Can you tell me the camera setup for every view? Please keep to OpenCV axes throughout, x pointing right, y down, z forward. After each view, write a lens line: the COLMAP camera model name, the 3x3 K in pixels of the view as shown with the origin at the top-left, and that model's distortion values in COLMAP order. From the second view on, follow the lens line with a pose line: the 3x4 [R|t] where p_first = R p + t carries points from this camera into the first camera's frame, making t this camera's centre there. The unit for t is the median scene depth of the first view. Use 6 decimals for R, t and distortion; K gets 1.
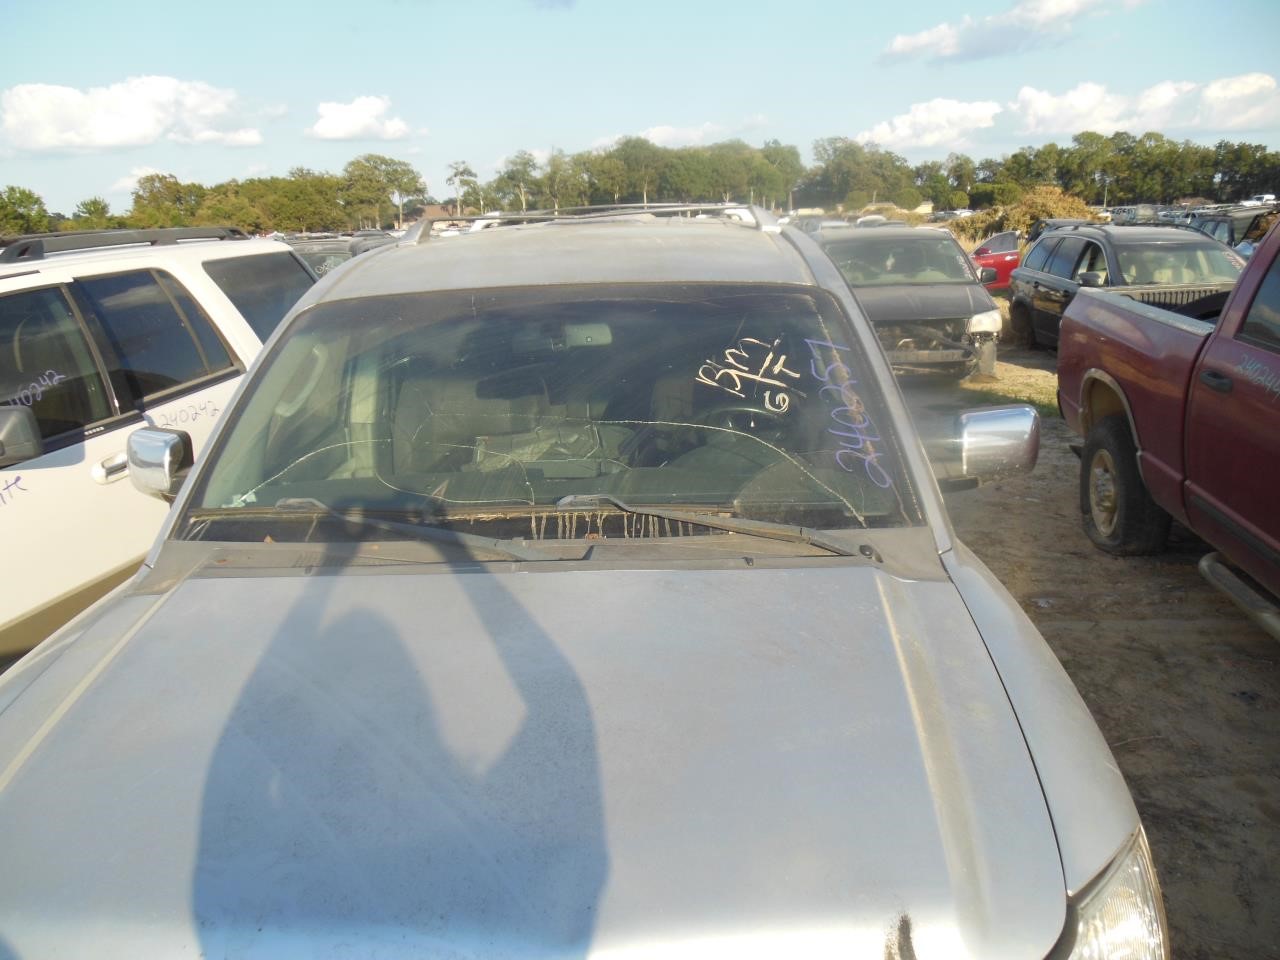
lens RADIAL K [[958.5, 0, 635.1], [0, 958.5, 498.5], [0, 0, 1]] dist [-0.082012, 0.122240]
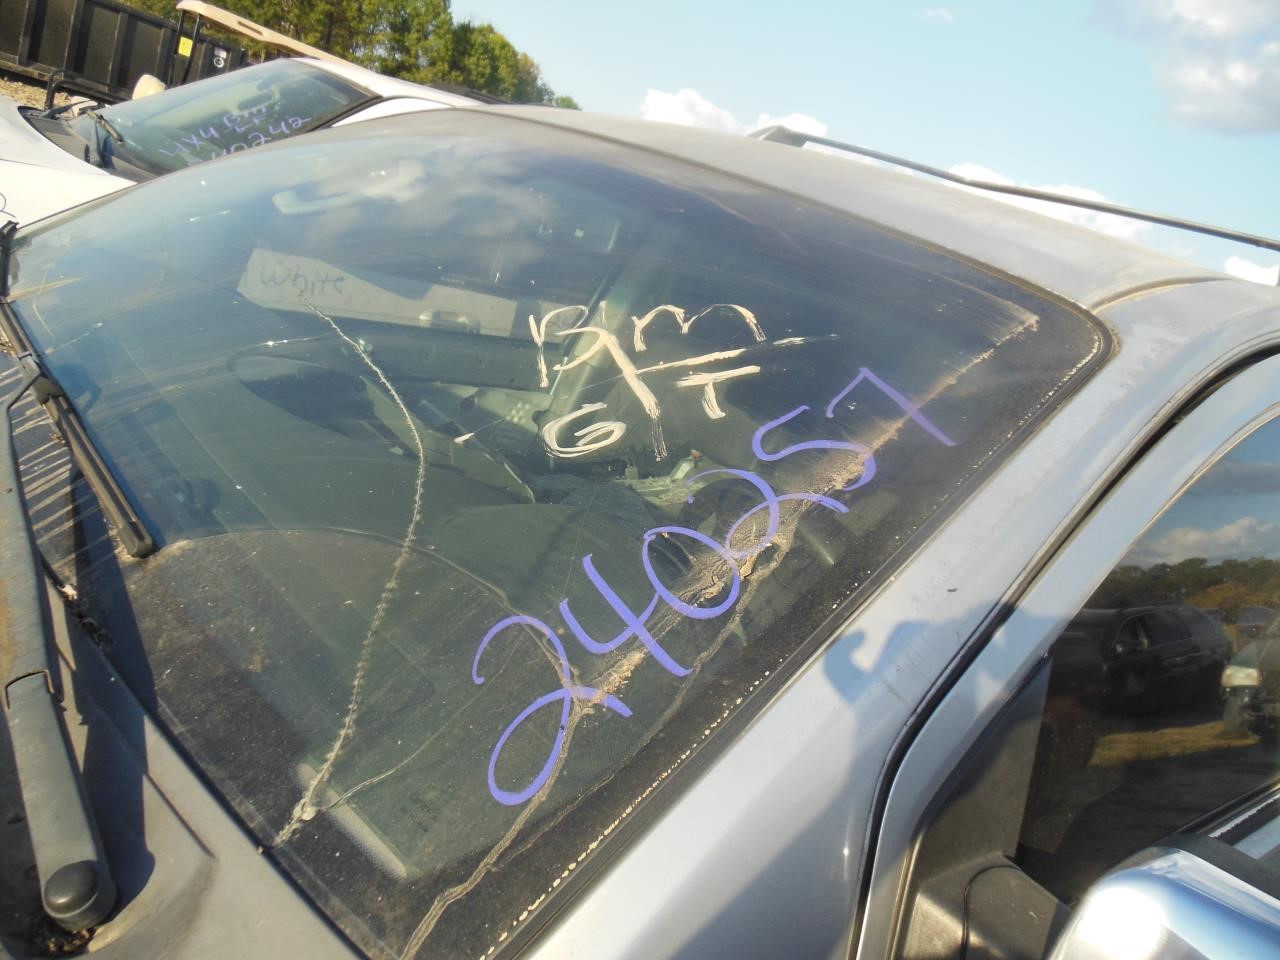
lens RADIAL K [[958.5, 0, 635.1], [0, 958.5, 498.5], [0, 0, 1]] dist [-0.082012, 0.122240]
pose [[0.634788, 0.457966, -0.622344, 0.391200], [-0.519852, 0.849011, 0.094517, -0.122977], [0.571662, 0.263528, 0.777017, 0.737851]]
